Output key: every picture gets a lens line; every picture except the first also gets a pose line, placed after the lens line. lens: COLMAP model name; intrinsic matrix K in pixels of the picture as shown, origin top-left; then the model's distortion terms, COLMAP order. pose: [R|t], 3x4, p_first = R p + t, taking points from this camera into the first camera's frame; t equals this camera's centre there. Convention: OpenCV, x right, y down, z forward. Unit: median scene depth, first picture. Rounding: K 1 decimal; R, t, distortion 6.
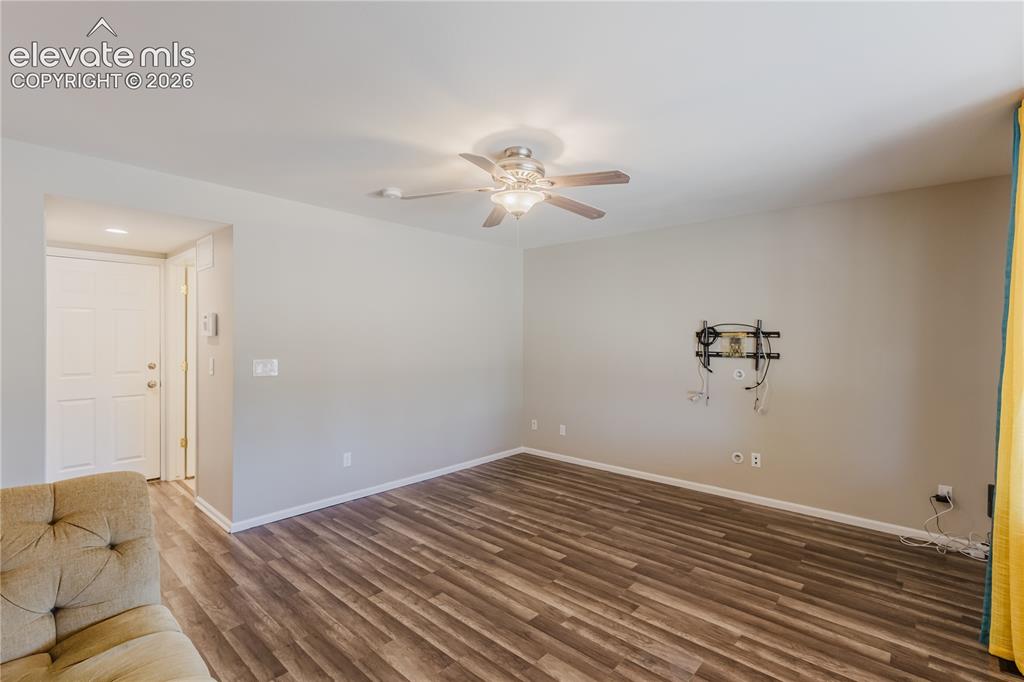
lens RADIAL K [[467.1, 0, 509.1], [0, 467.1, 341.4], [0, 0, 1]] dist [-0.012705, 0.000057]
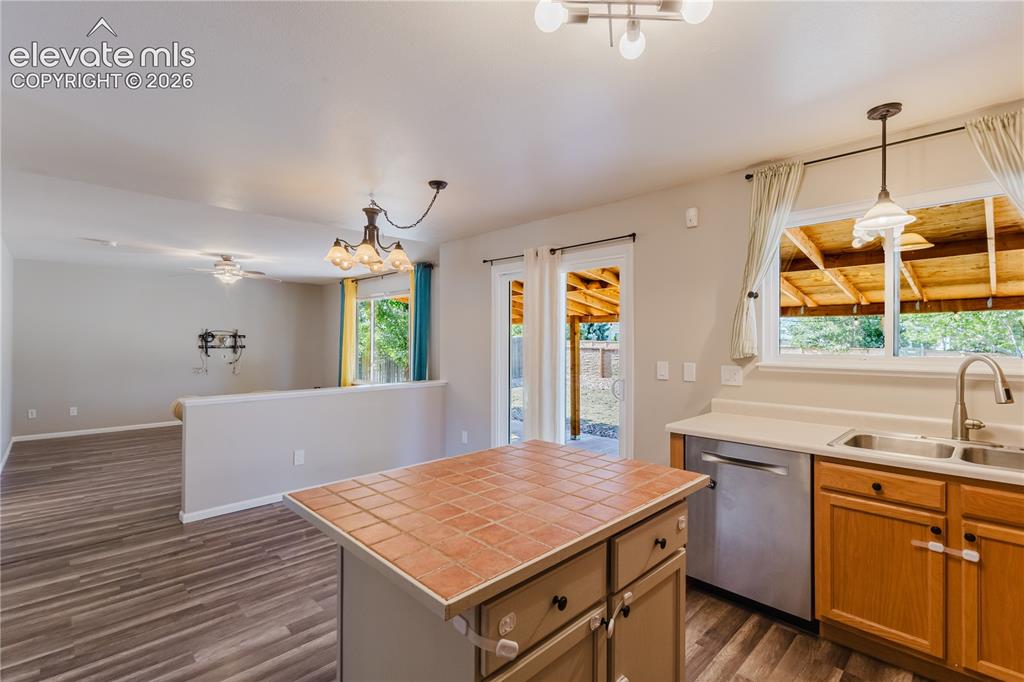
lens RADIAL K [[467.3, 0, 510.2], [0, 467.3, 341.4], [0, 0, 1]] dist [0.006873, -0.003341]
pose [[0.067732, -0.007090, 0.997678, -1.394931], [0.005572, 0.999962, 0.006728, -0.000265], [-0.997688, 0.005104, 0.067769, -0.339917]]
